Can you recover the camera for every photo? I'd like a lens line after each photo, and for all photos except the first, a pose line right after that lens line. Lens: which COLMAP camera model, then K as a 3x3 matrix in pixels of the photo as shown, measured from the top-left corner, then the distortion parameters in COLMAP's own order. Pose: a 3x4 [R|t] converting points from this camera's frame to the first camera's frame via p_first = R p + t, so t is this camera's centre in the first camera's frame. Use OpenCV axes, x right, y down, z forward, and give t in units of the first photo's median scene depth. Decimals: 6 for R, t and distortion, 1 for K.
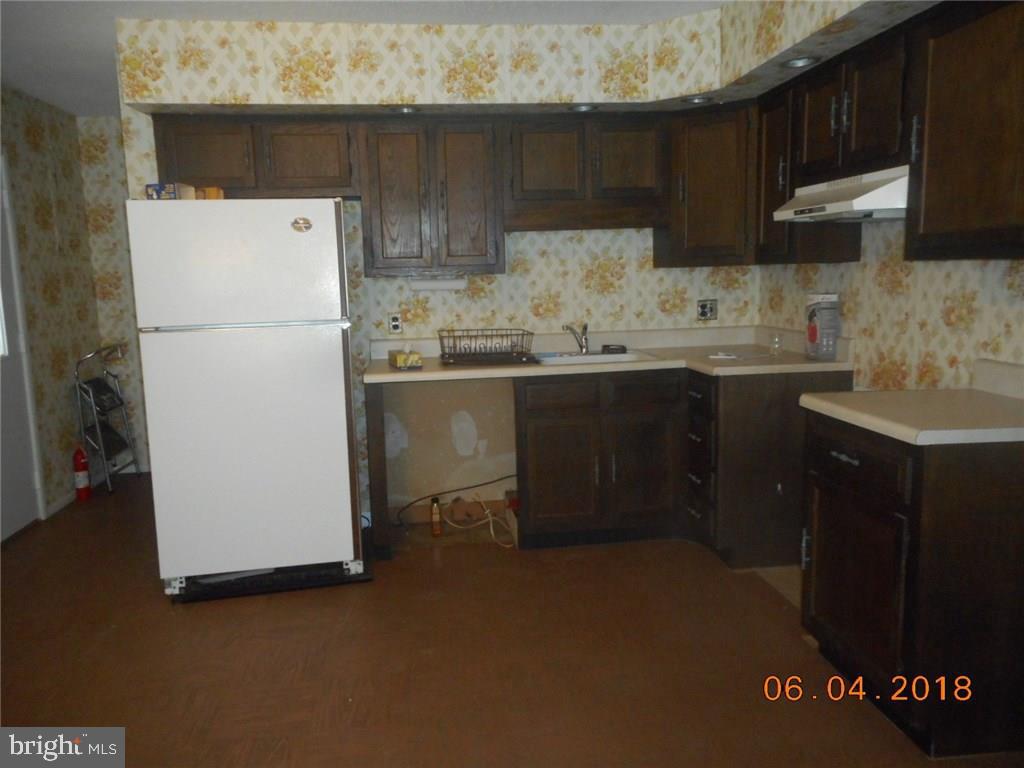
lens RADIAL K [[770.1, 0, 512.5], [0, 770.1, 384.5], [0, 0, 1]] dist [-0.003005, -0.006868]
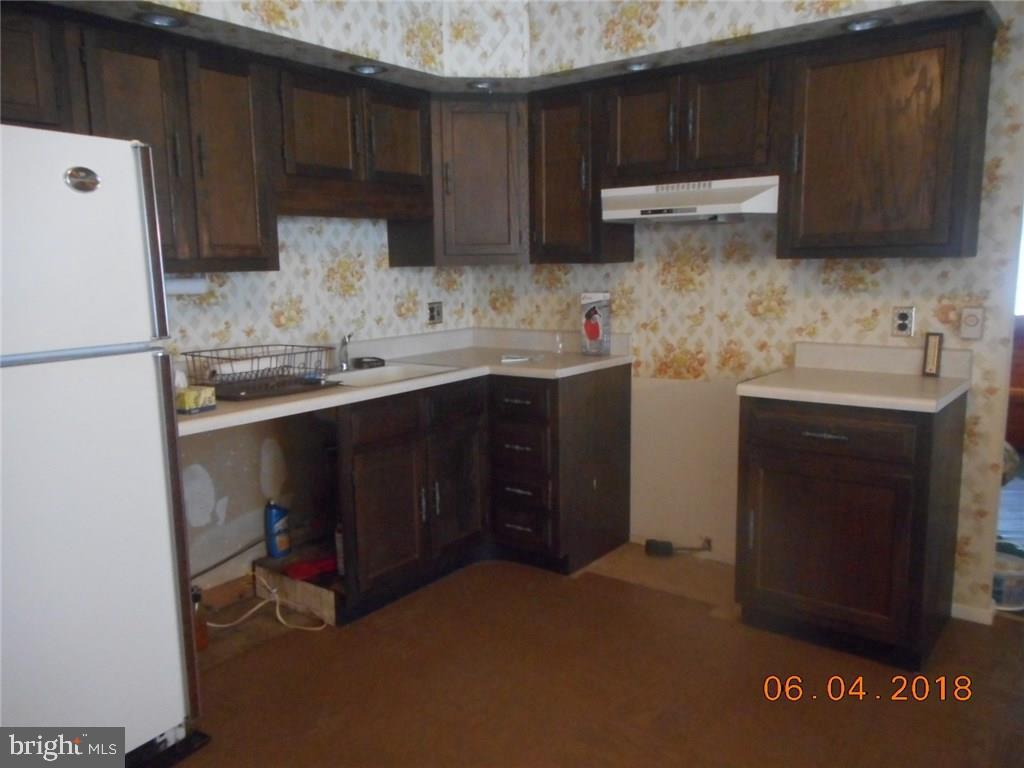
lens RADIAL K [[770.1, 0, 513.4], [0, 770.1, 384.4], [0, 0, 1]] dist [-0.003005, -0.006868]
pose [[0.700997, -0.094206, 0.706914, -0.426618], [0.102476, 0.994256, 0.030881, -0.037368], [-0.705763, 0.050794, 0.706625, 0.344787]]
